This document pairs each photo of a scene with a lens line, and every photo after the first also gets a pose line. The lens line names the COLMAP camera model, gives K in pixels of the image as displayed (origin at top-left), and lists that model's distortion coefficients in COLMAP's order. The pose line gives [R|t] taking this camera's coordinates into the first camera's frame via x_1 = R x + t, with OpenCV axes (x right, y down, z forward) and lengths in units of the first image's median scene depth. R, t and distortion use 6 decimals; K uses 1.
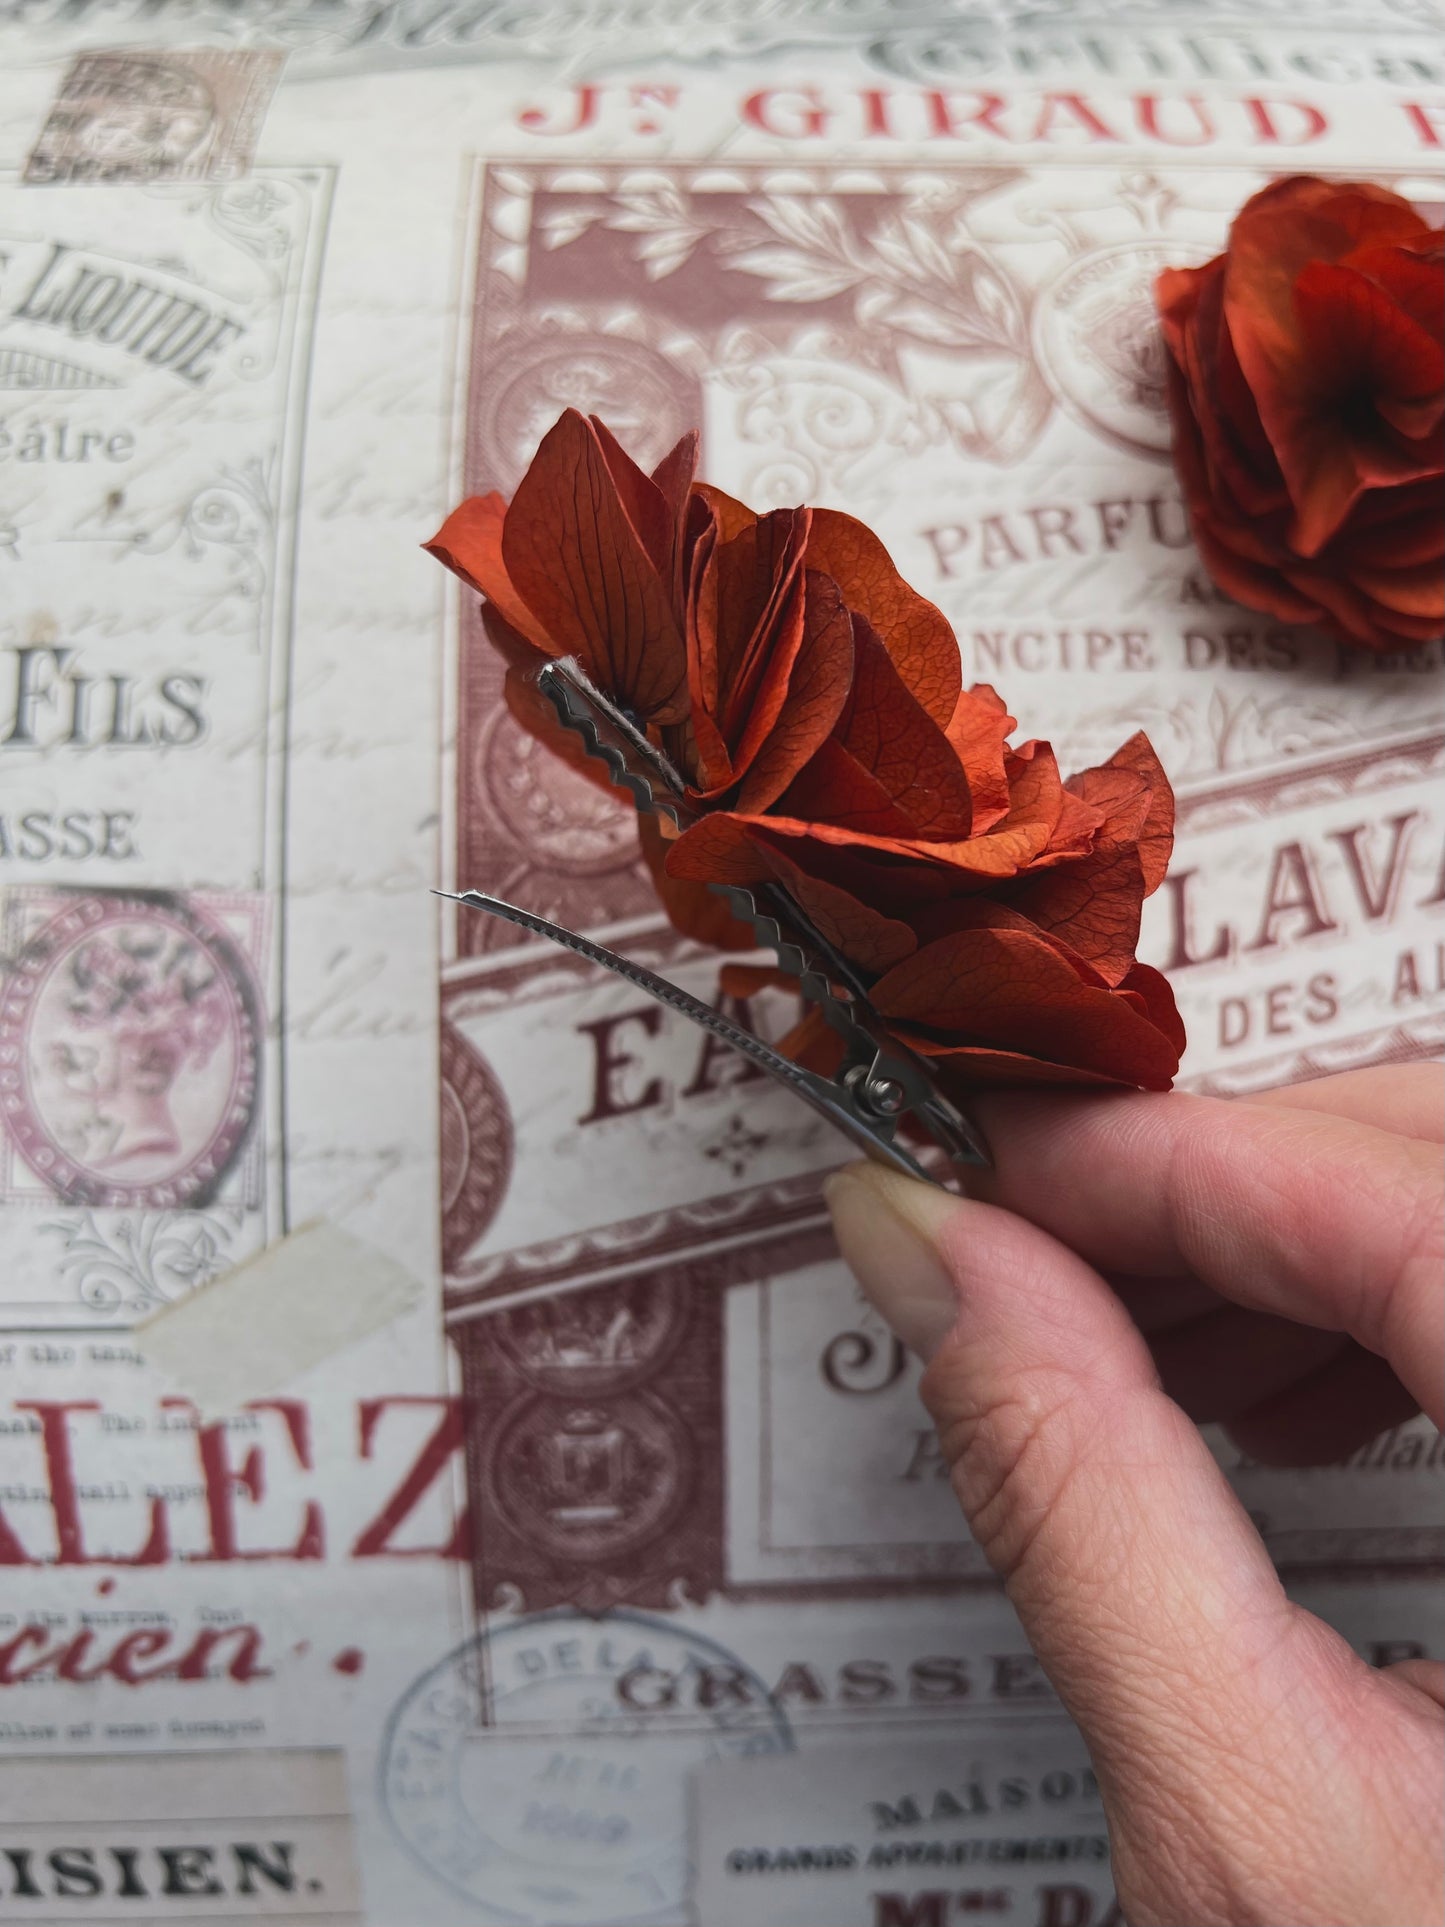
lens RADIAL K [[1547.1, 0, 746.9], [0, 1547.1, 948.7], [0, 0, 1]] dist [-0.023814, -0.022248]
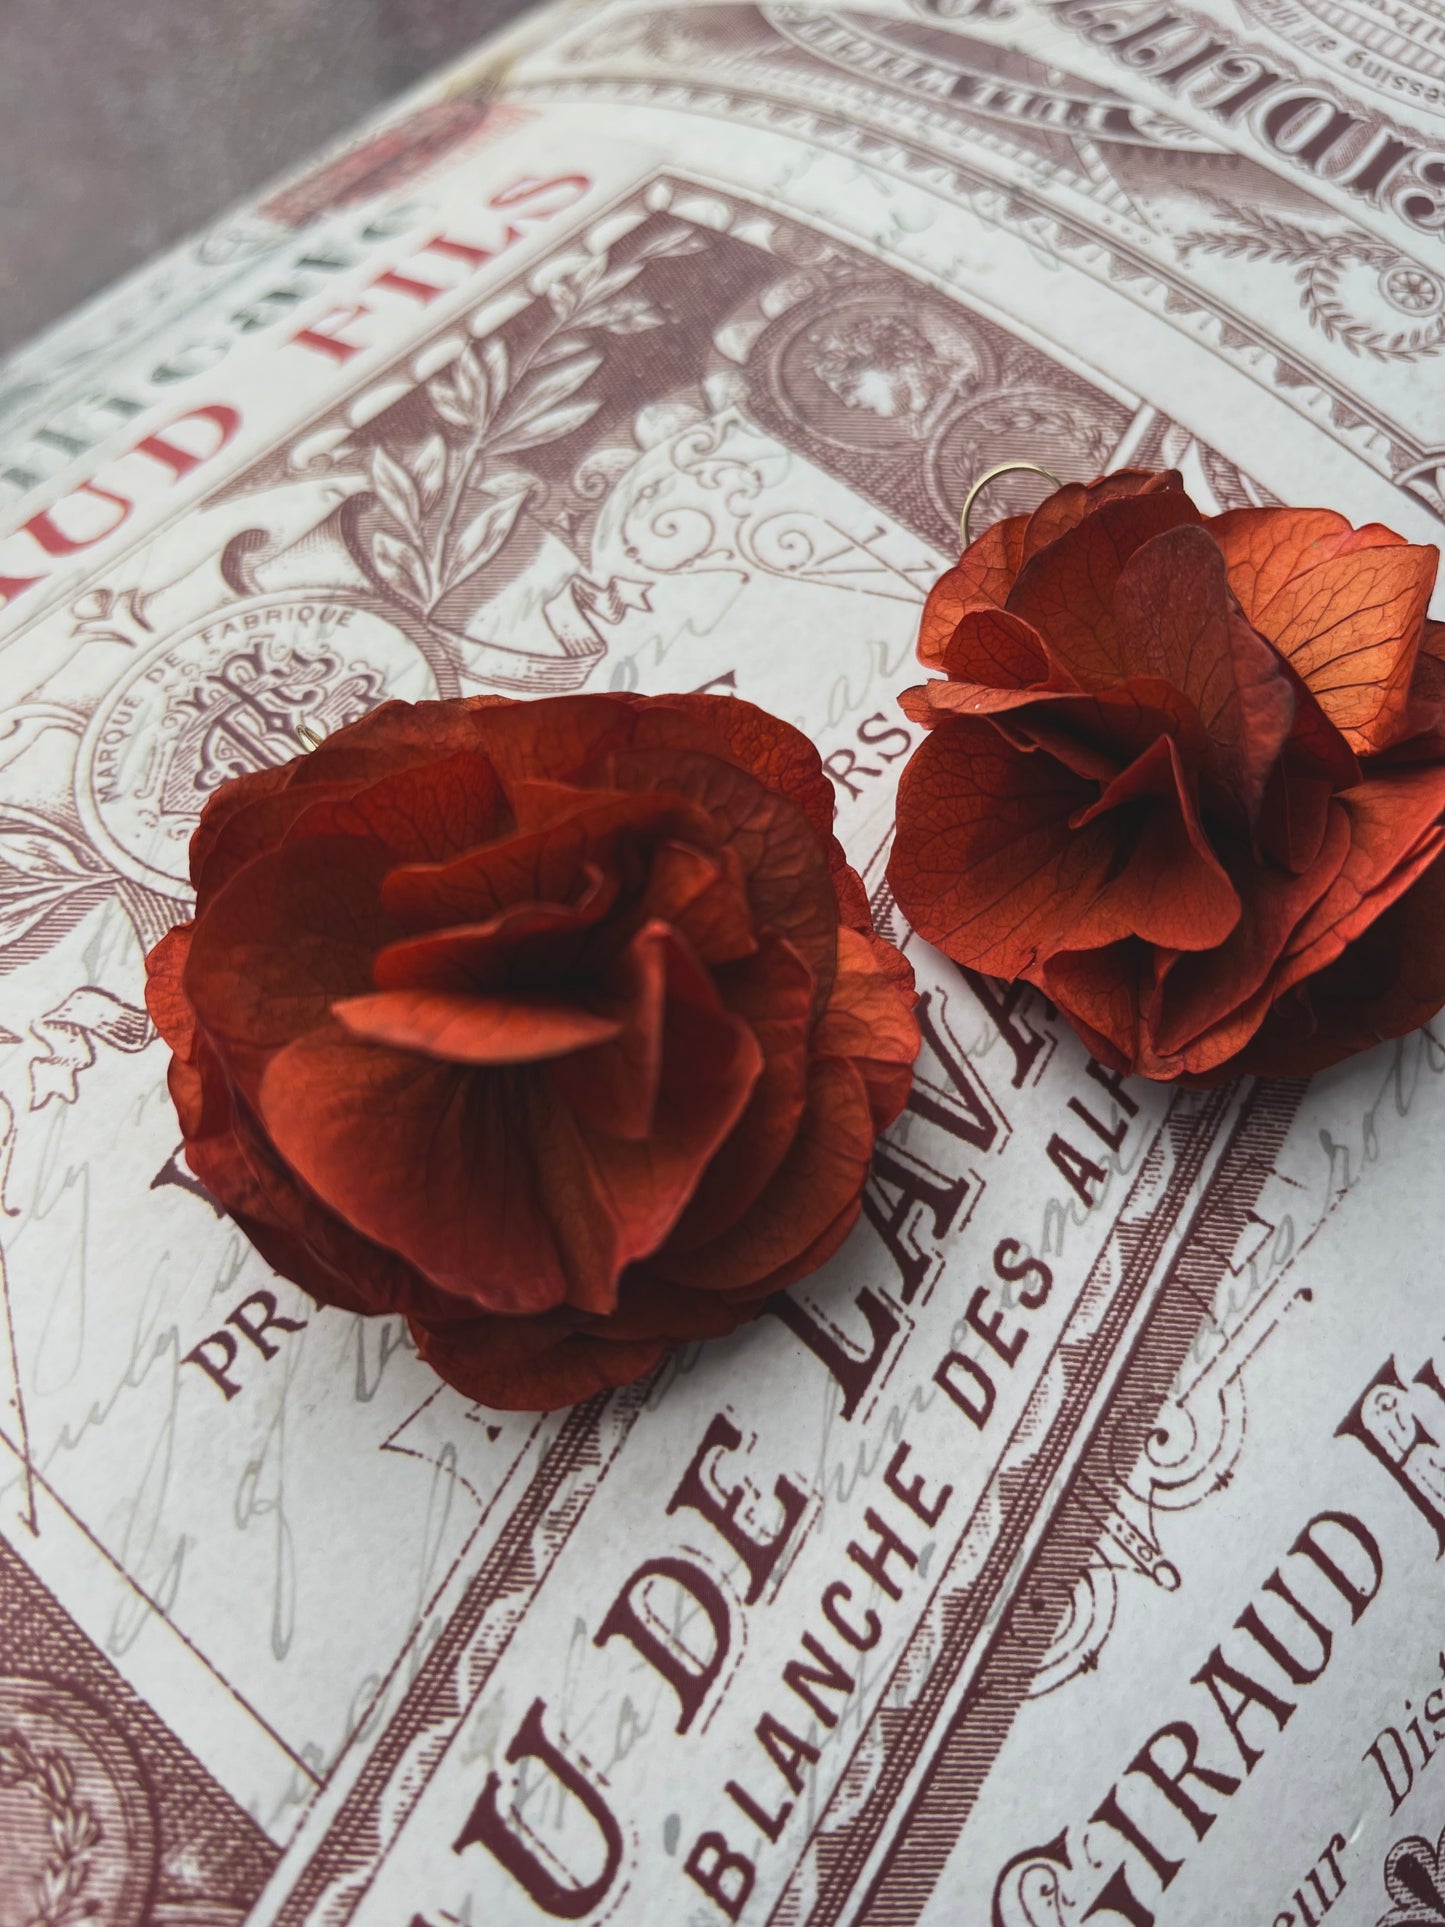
lens RADIAL K [[1547.1, 0, 722.5], [0, 1547.1, 964.1], [0, 0, 1]] dist [-0.023814, -0.022248]
pose [[0.695183, -0.662064, 0.279986, 0.162354], [0.697747, 0.715147, -0.041391, -0.137357], [-0.172828, 0.224134, 0.959111, 0.282845]]
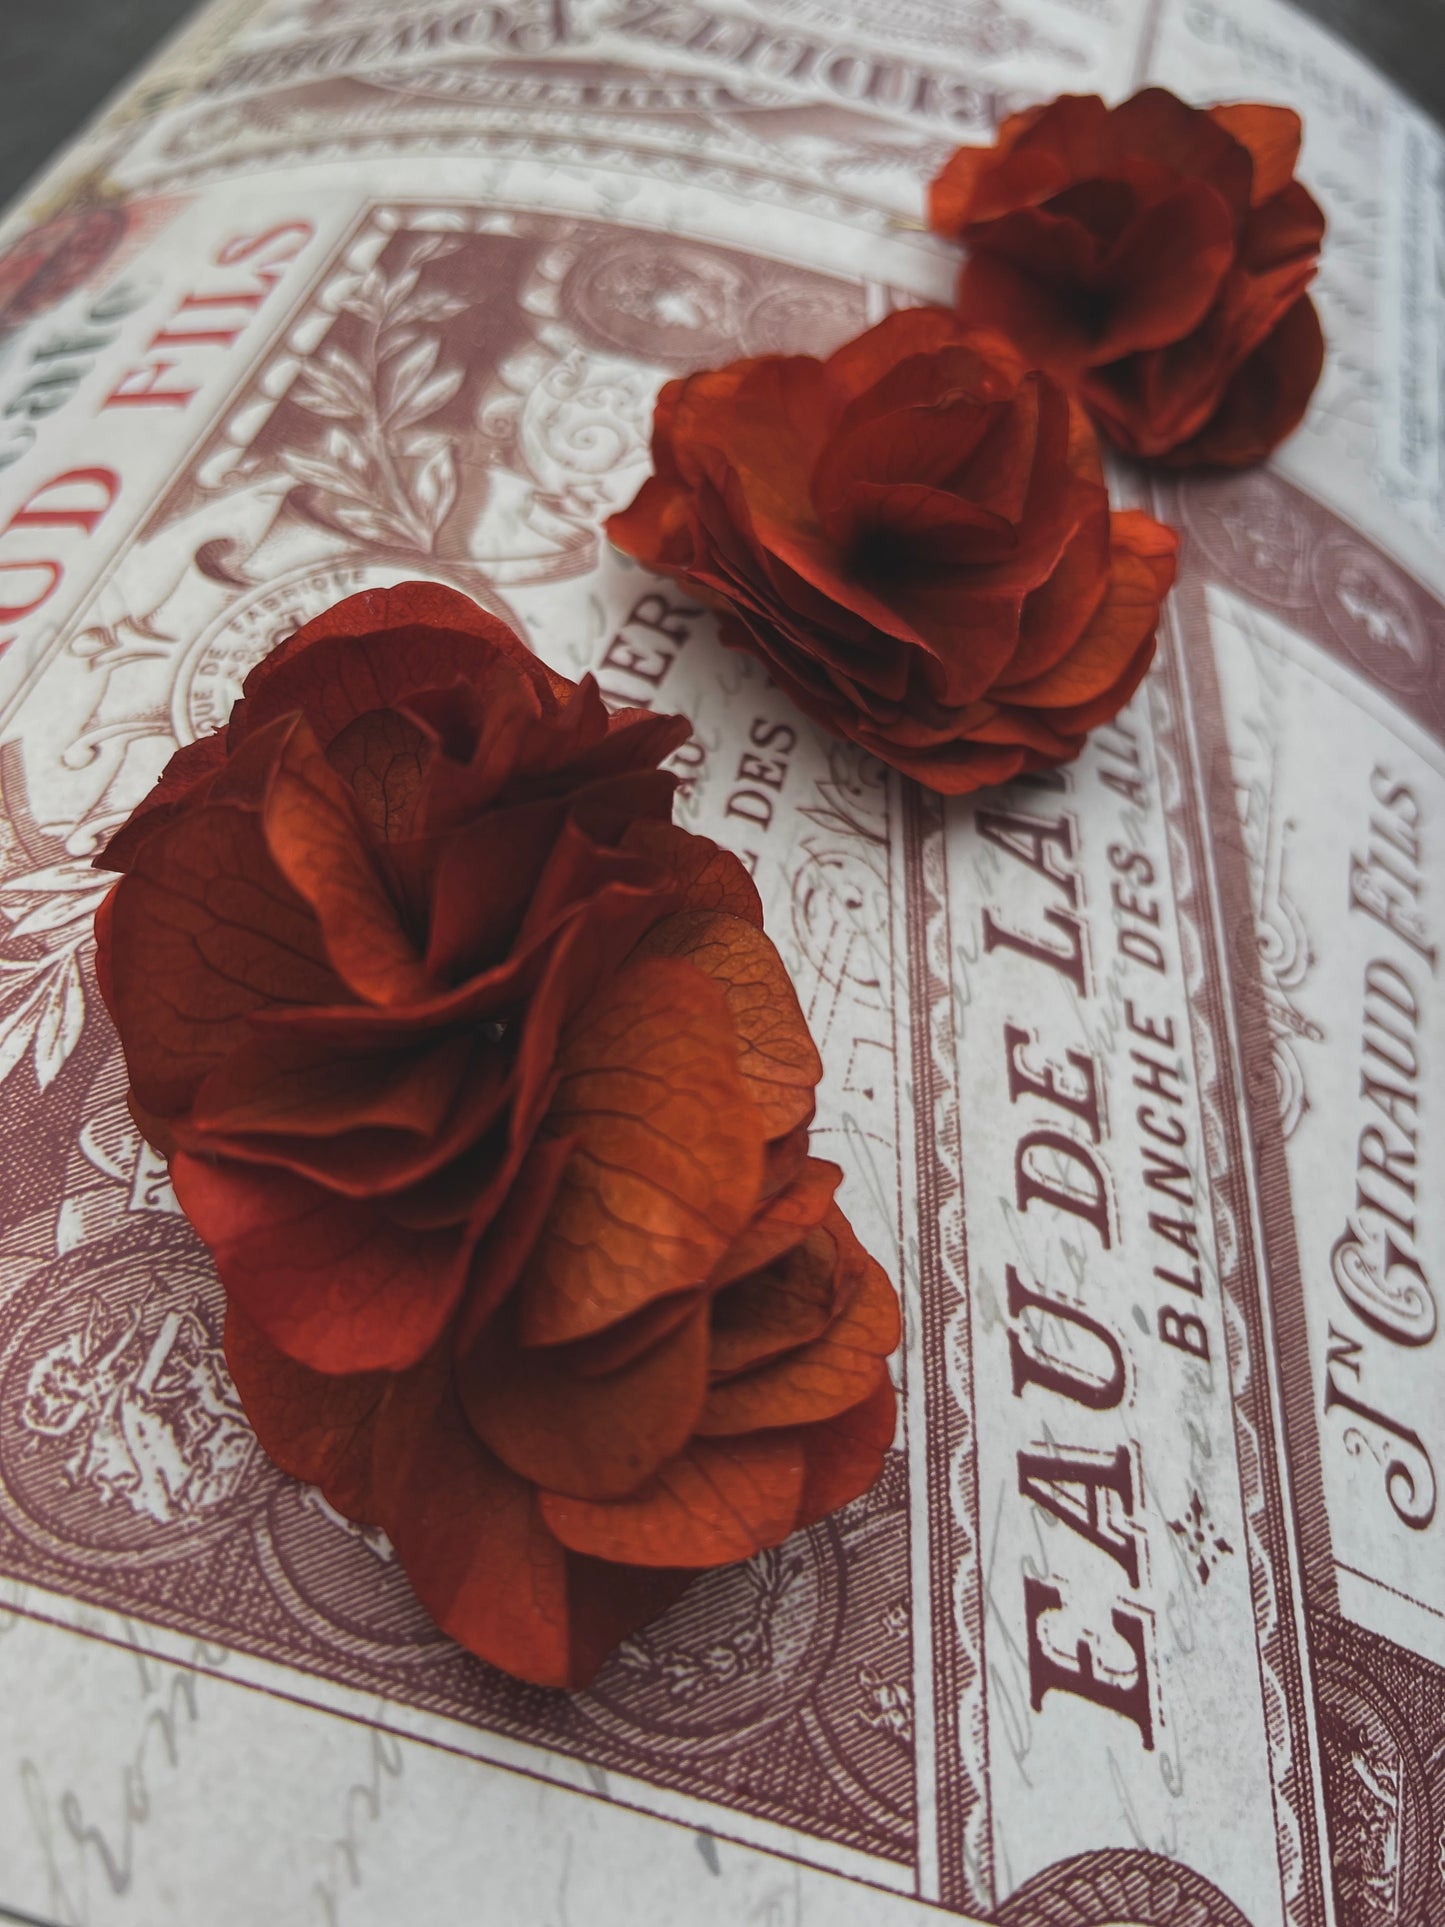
lens RADIAL K [[1547.1, 0, 718.3], [0, 1547.1, 961.7], [0, 0, 1]] dist [-0.023814, -0.022248]
pose [[0.276335, -0.810681, 0.516173, -0.225325], [0.886677, 0.422238, 0.188465, -0.334732], [-0.370733, 0.405599, 0.835492, 0.322317]]
